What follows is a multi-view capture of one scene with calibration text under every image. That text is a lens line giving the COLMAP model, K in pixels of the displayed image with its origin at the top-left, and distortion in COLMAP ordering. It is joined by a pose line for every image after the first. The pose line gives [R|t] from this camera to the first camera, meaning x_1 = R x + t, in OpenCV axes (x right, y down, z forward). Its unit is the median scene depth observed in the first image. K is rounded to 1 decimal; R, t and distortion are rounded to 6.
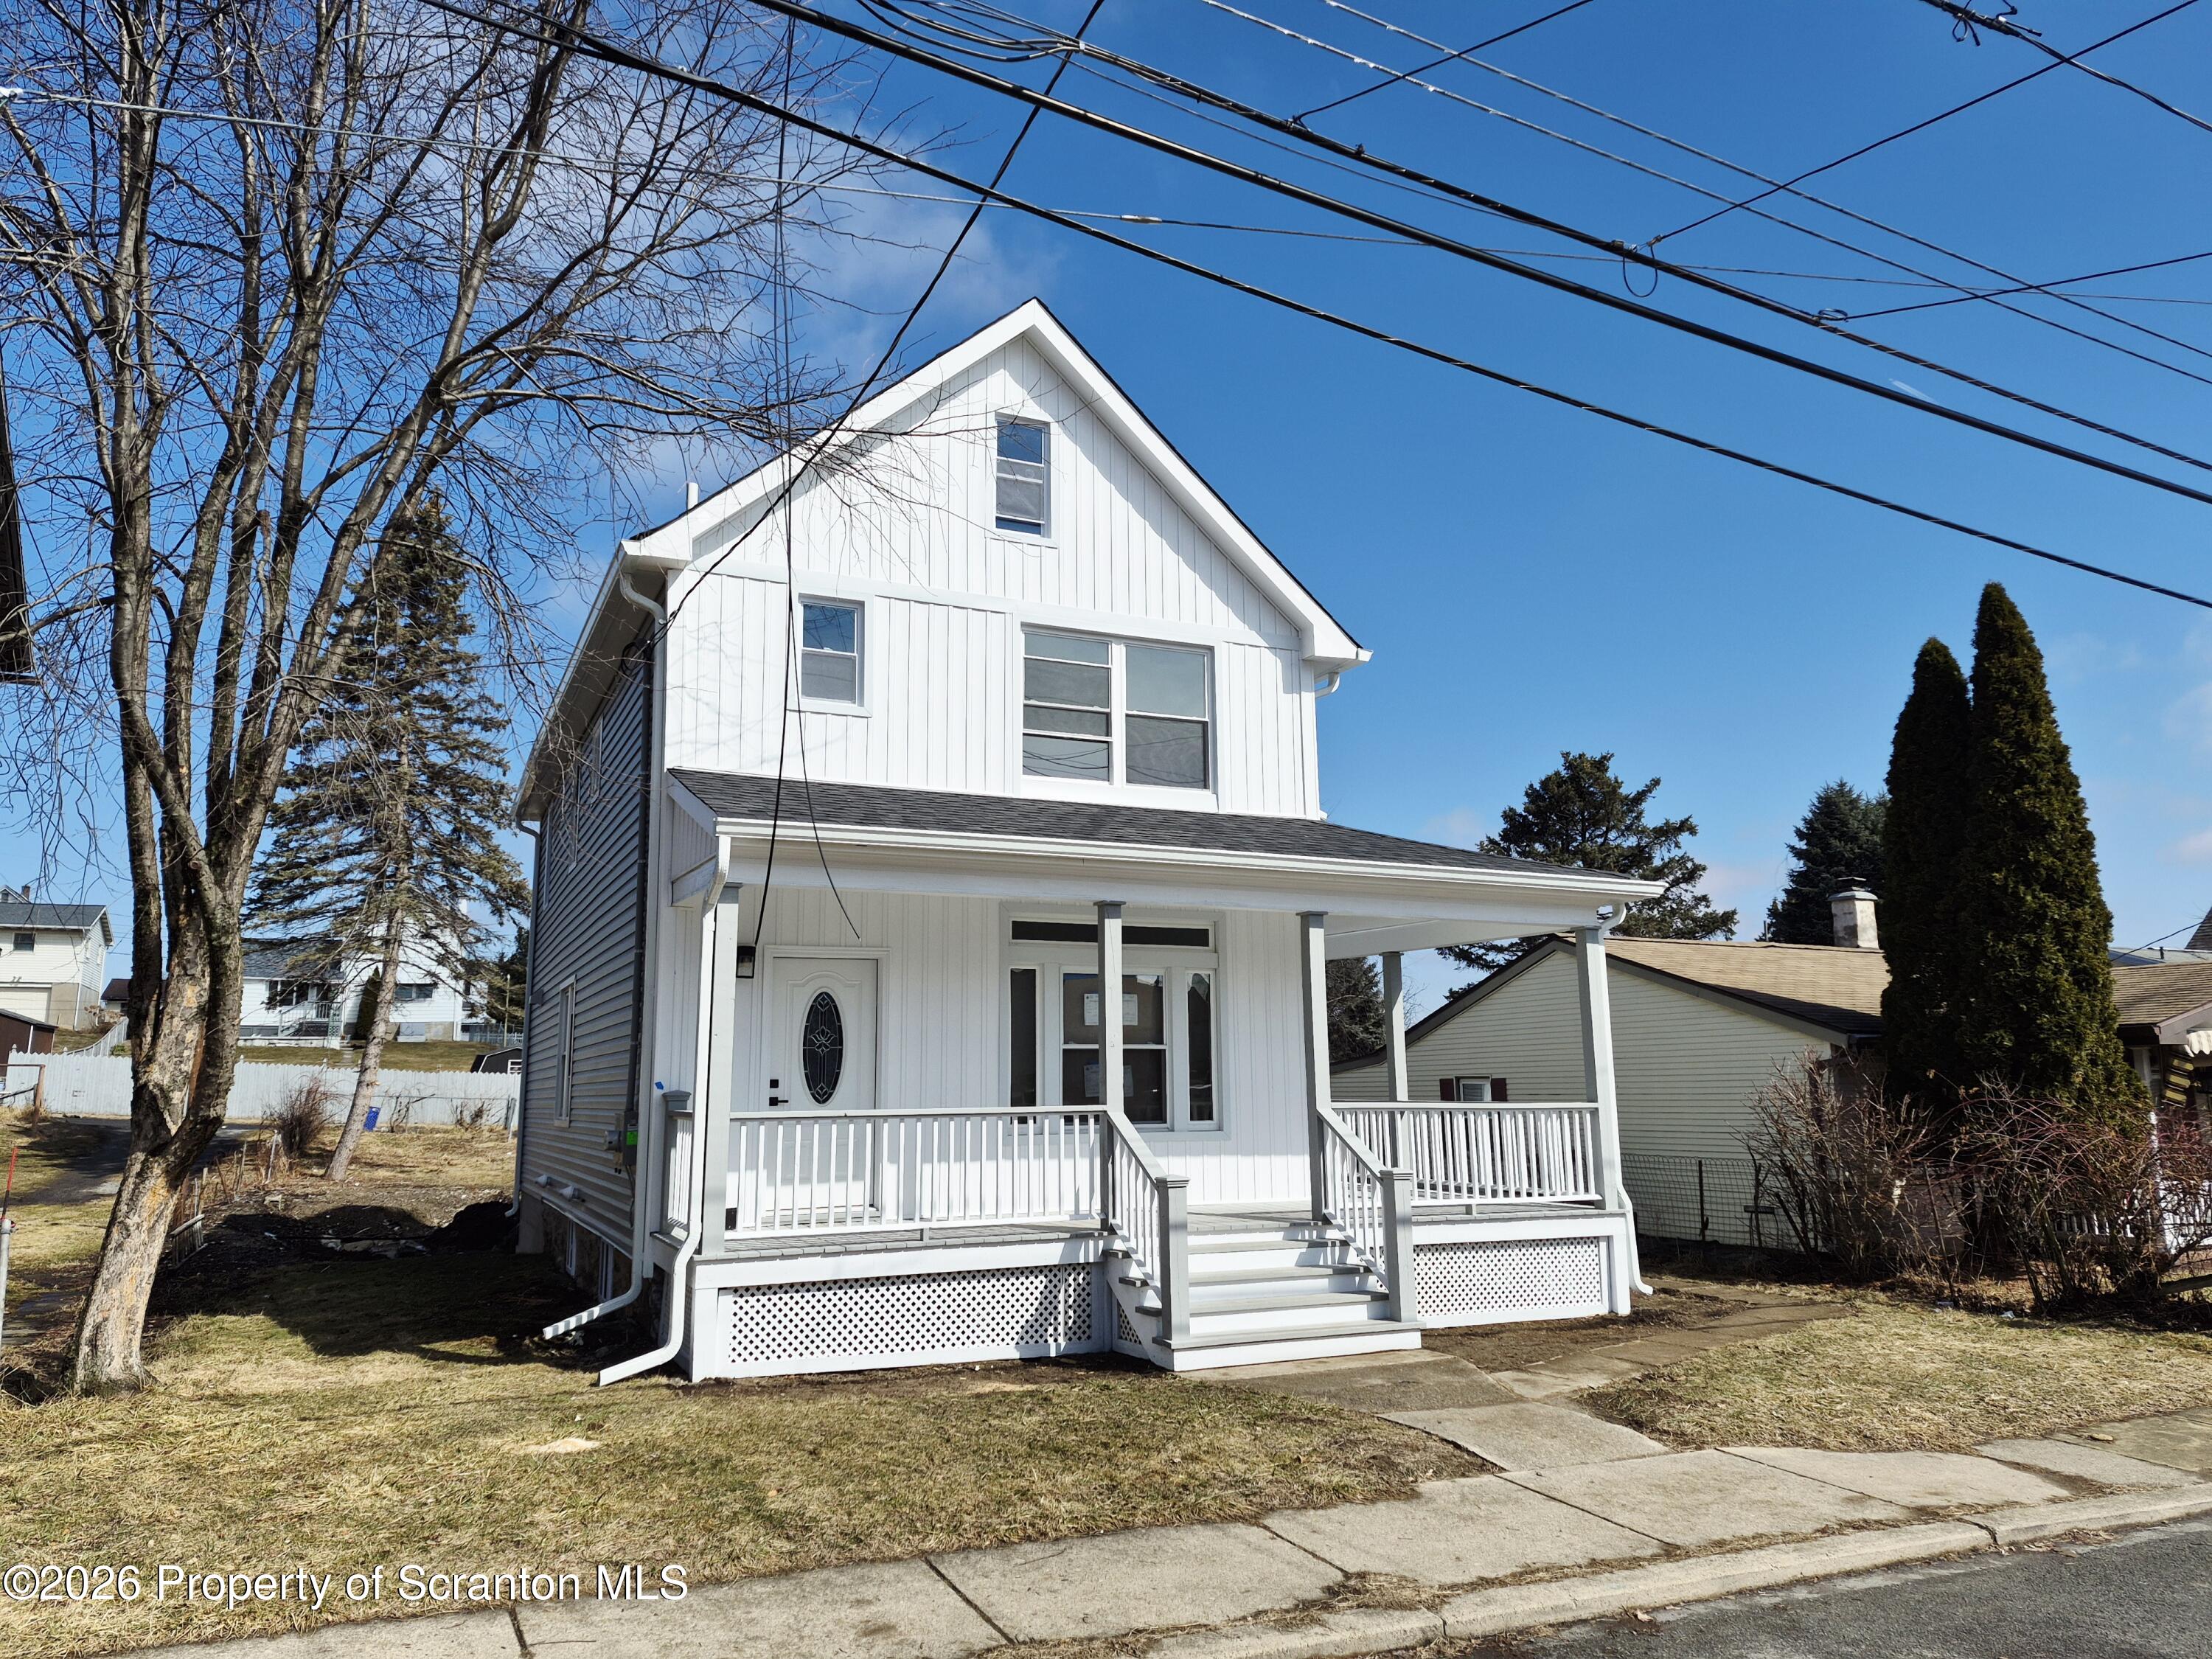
lens RADIAL K [[1534.0, 0, 1096.3], [0, 1534.0, 828.7], [0, 0, 1]] dist [0.074178, -0.076899]
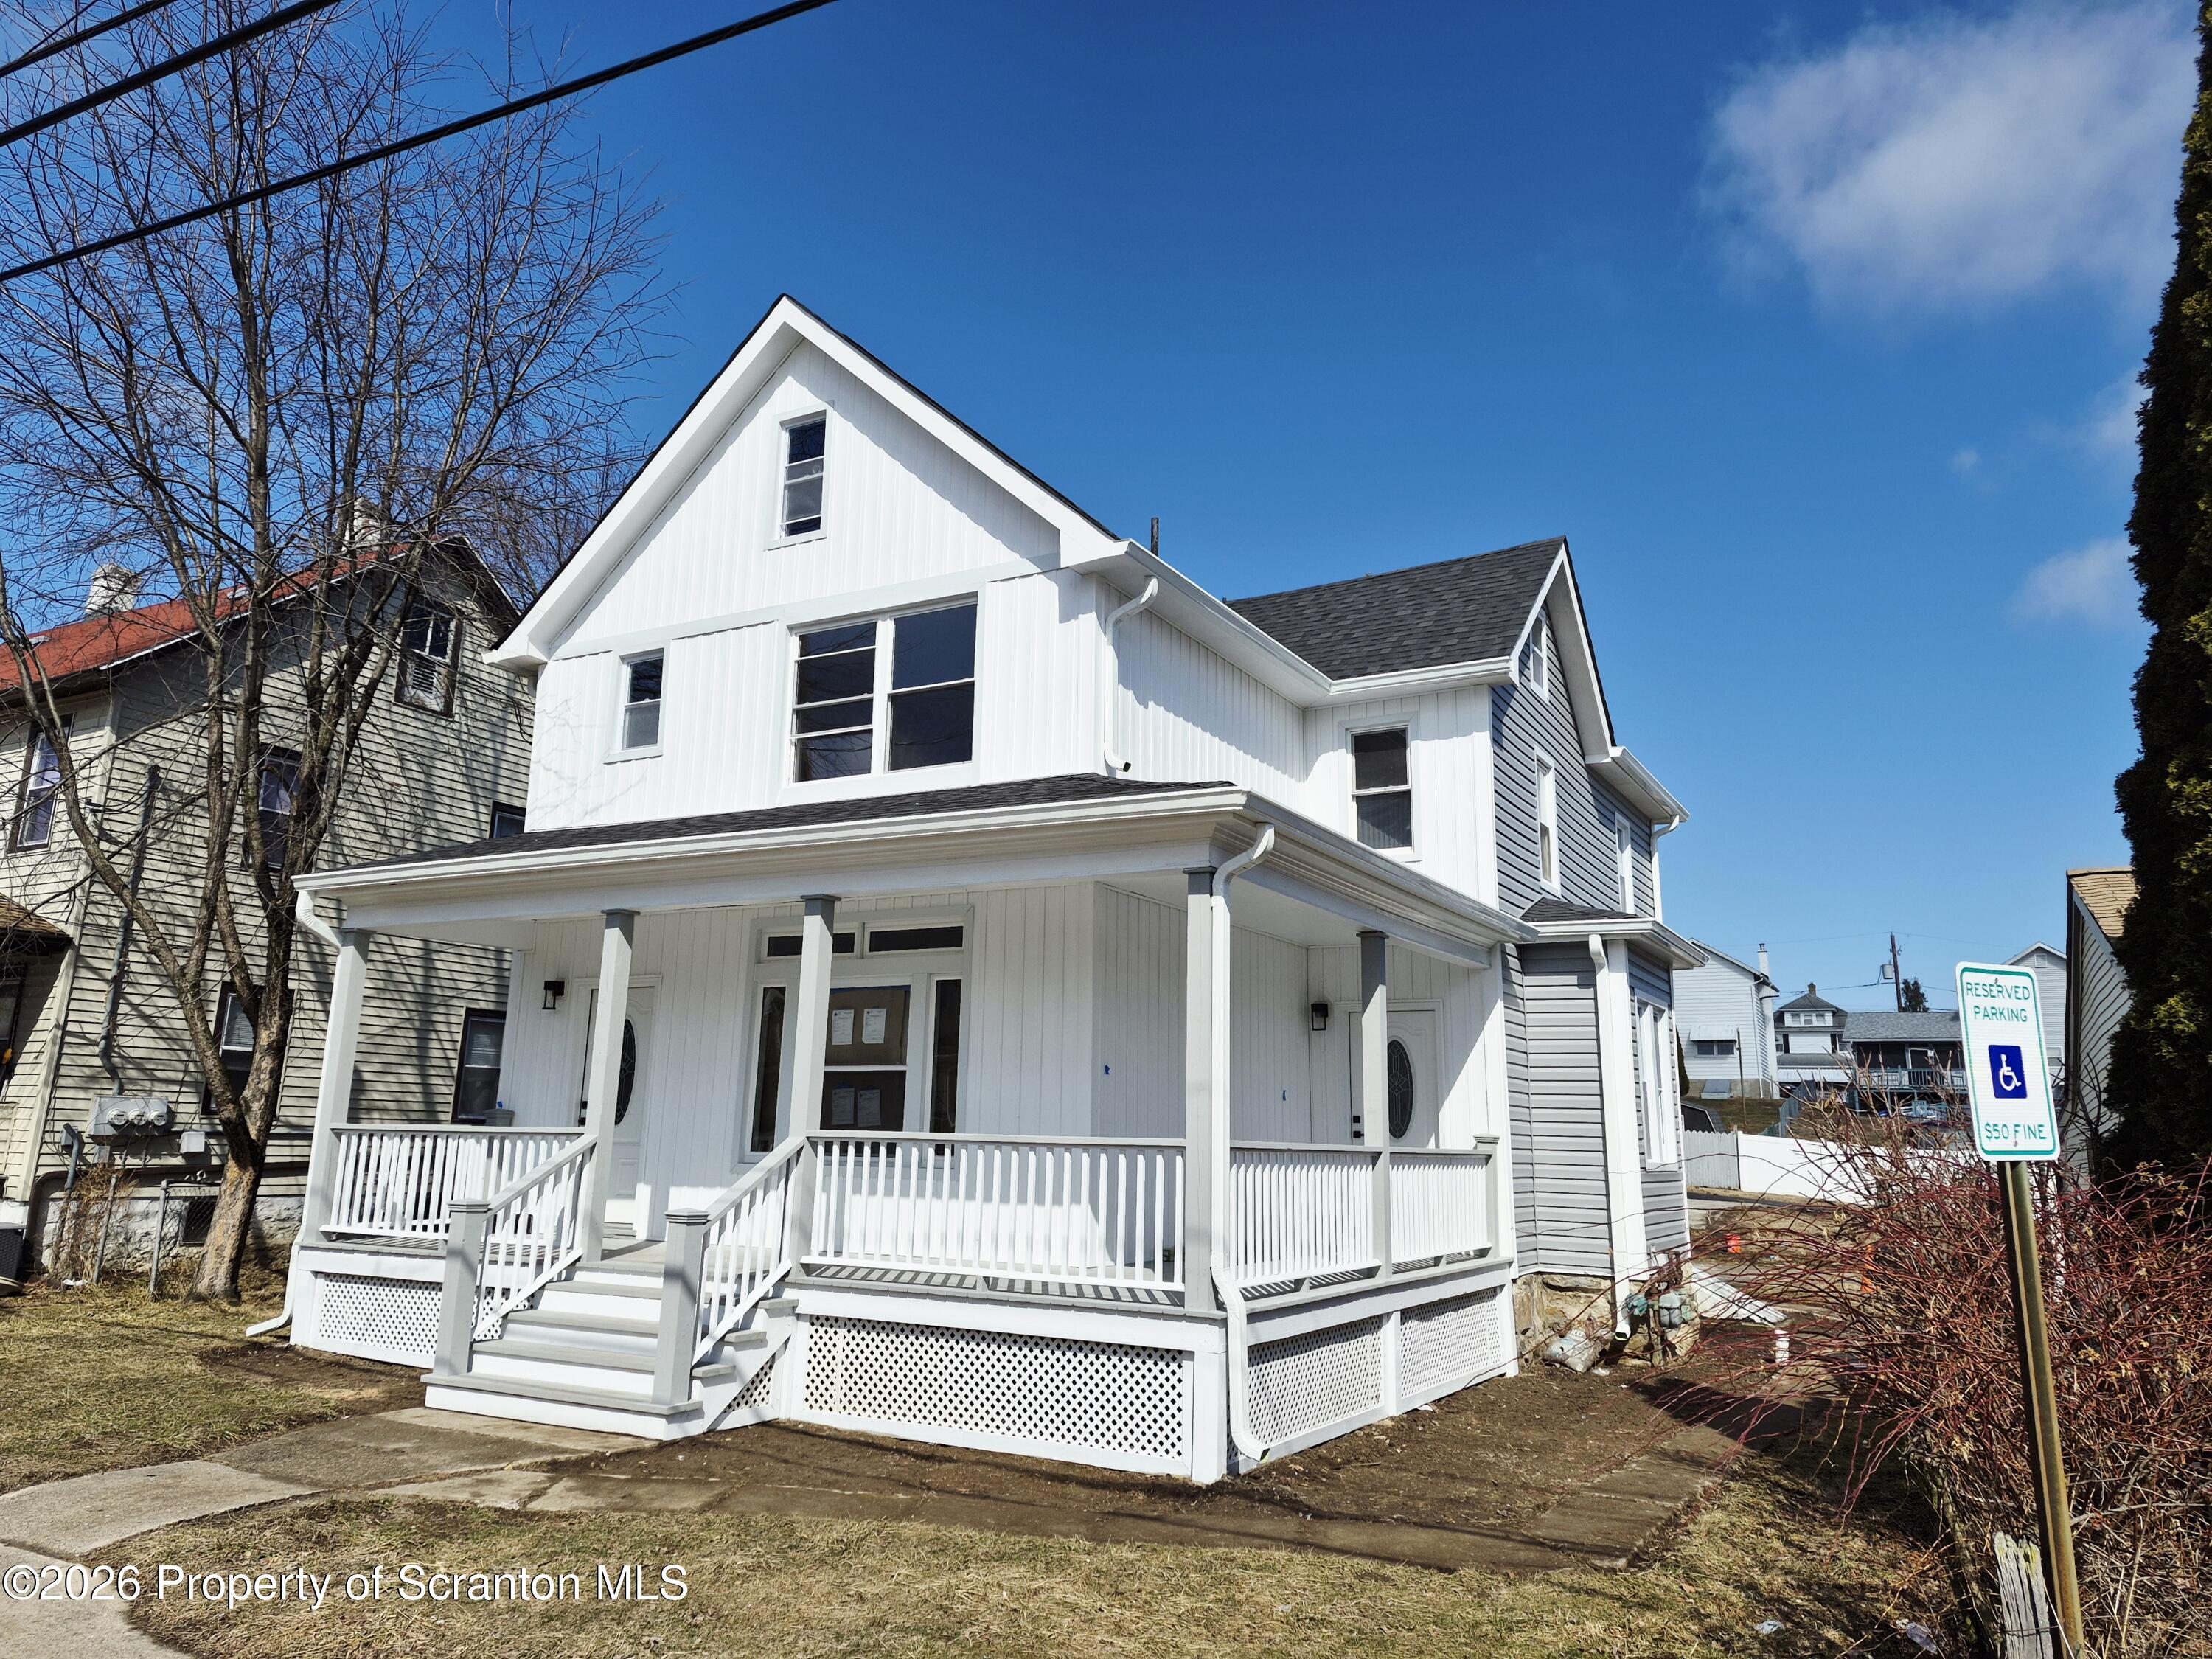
lens RADIAL K [[1534.0, 0, 1096.3], [0, 1534.0, 828.7], [0, 0, 1]] dist [0.074178, -0.076899]
pose [[0.585872, -0.139949, -0.798228, 0.800301], [0.107540, 0.989691, -0.094587, 0.100921], [0.803236, -0.030425, 0.594883, 0.565835]]
